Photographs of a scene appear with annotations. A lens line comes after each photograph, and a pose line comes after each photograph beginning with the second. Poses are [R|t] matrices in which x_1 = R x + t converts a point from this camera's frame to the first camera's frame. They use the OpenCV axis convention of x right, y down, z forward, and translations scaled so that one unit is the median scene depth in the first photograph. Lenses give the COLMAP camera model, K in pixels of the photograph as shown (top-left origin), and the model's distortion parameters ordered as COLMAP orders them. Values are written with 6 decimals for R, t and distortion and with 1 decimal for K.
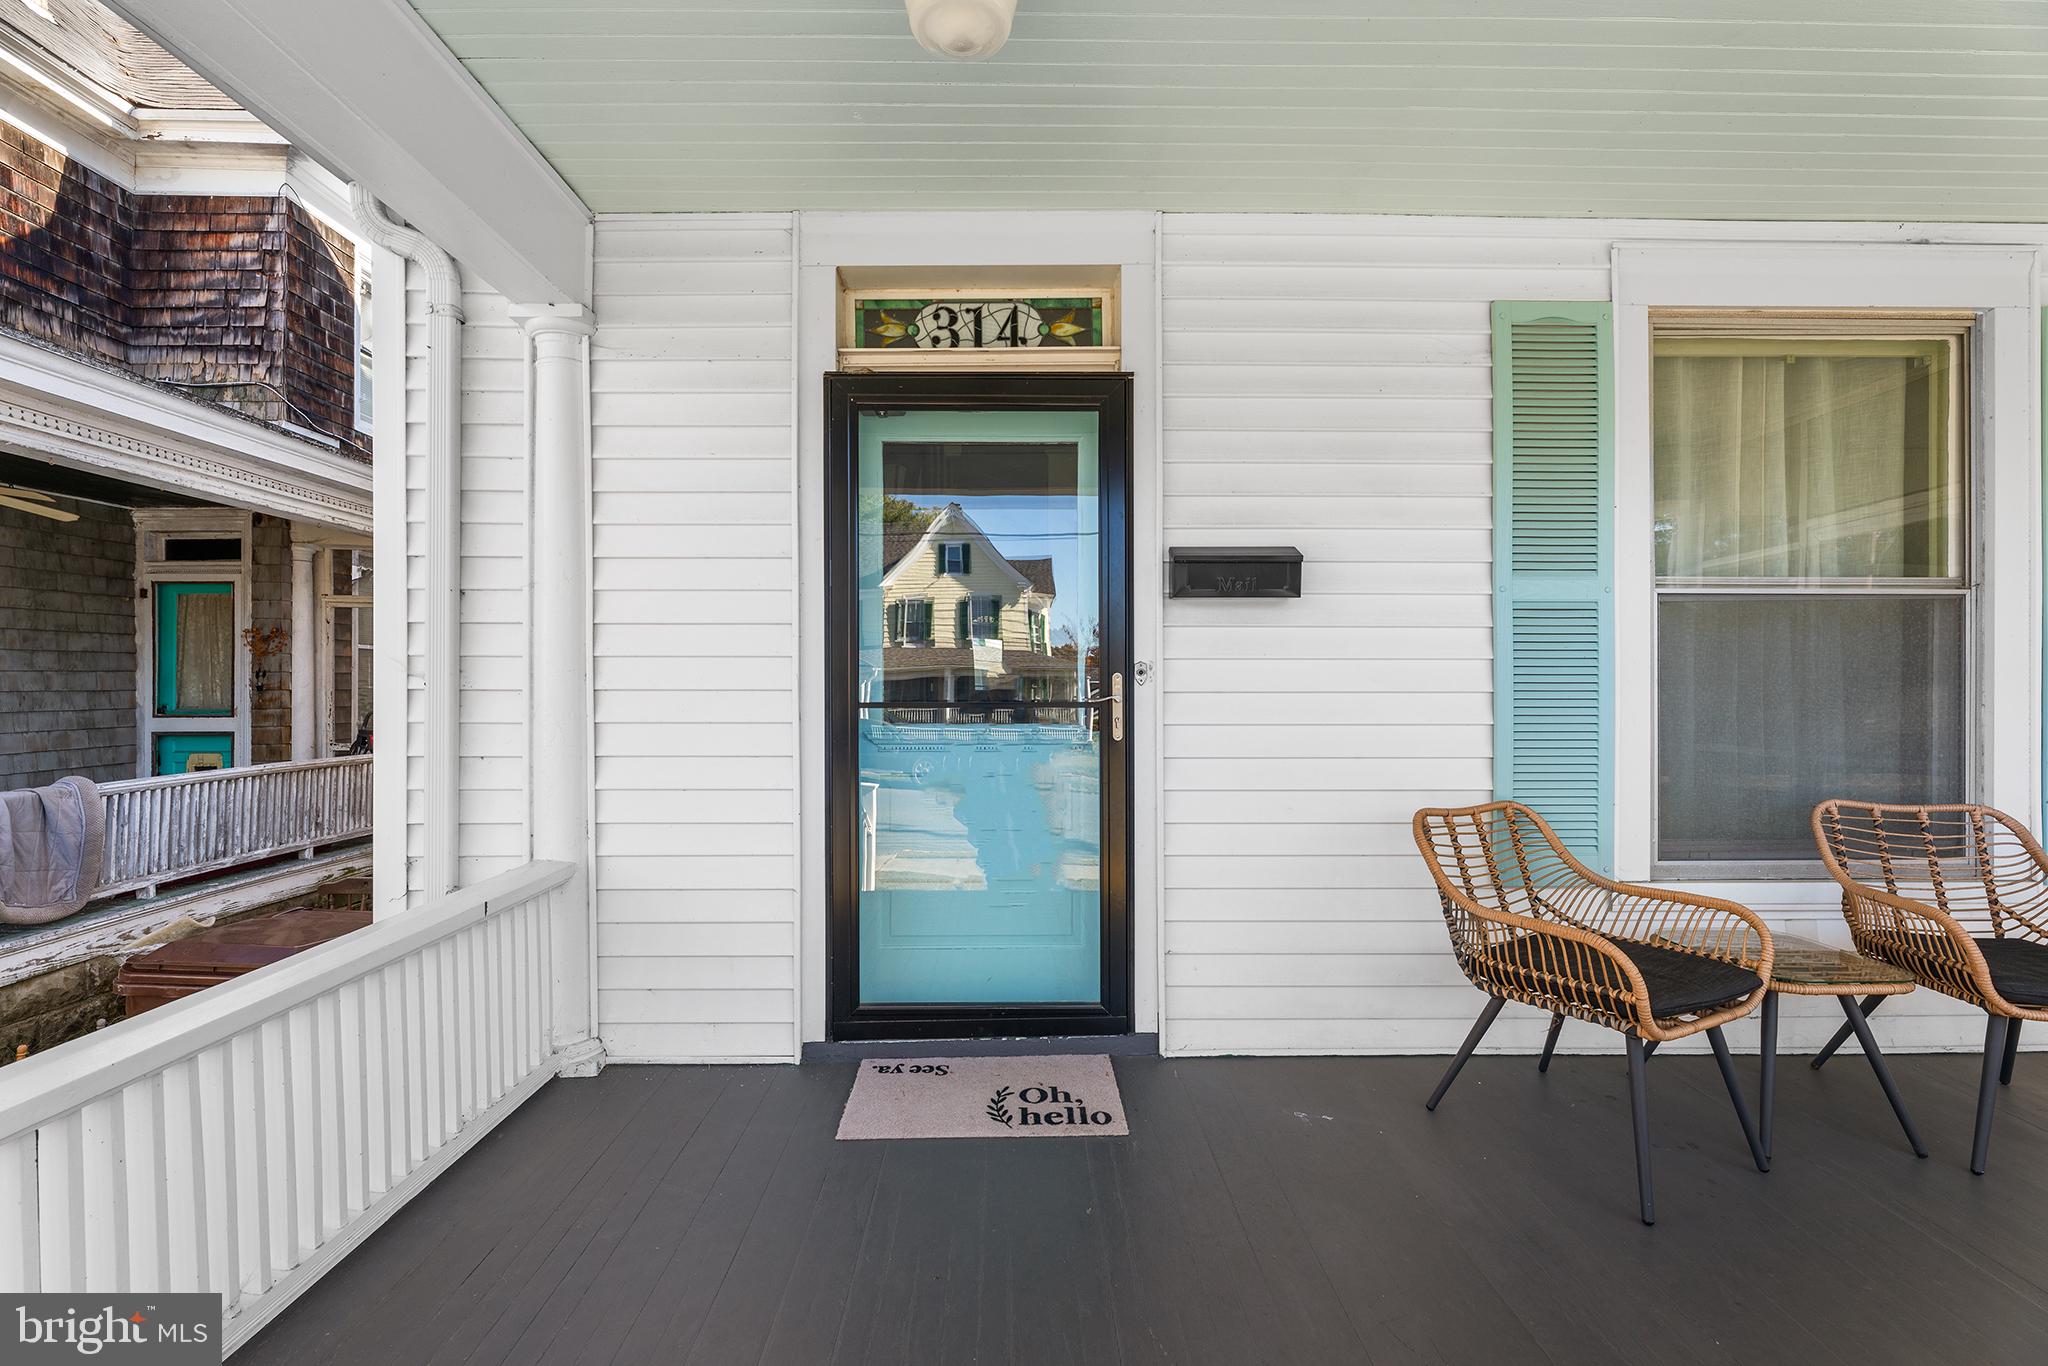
lens RADIAL K [[942.1, 0, 1024.0], [0, 942.1, 683.0], [0, 0, 1]] dist [-0.000058, 0.000116]
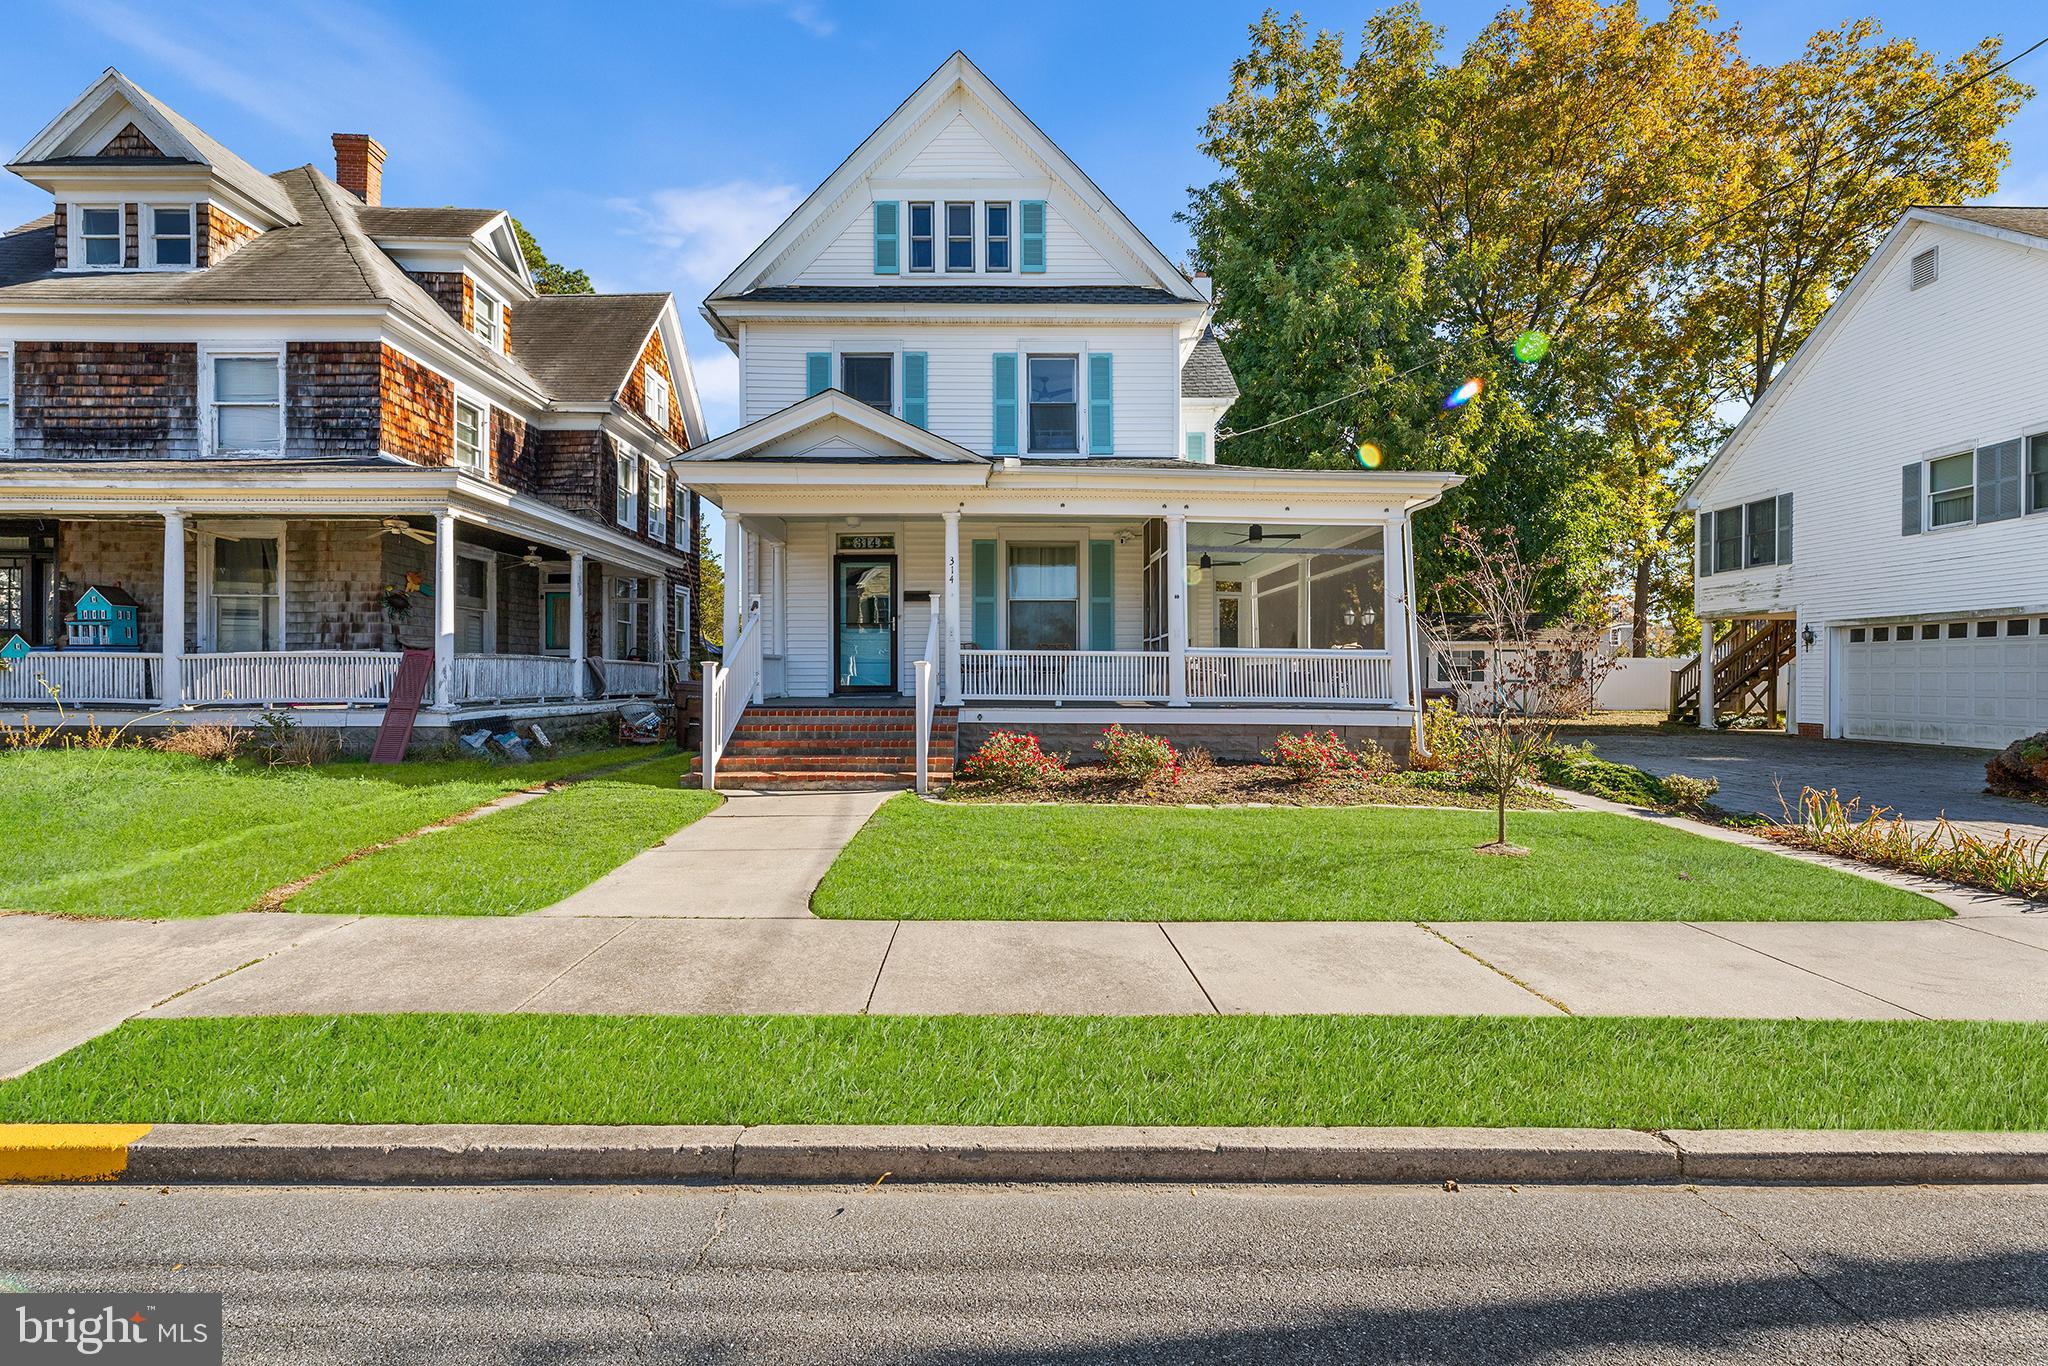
lens RADIAL K [[928.9, 0, 1024.0], [0, 928.9, 683.0], [0, 0, 1]] dist [0.000051, 0.000006]
pose [[0.999944, 0.000228, 0.010570, 0.627189], [-0.000269, 0.999992, 0.003898, 0.272798], [-0.010569, -0.003901, 0.999937, -3.316448]]
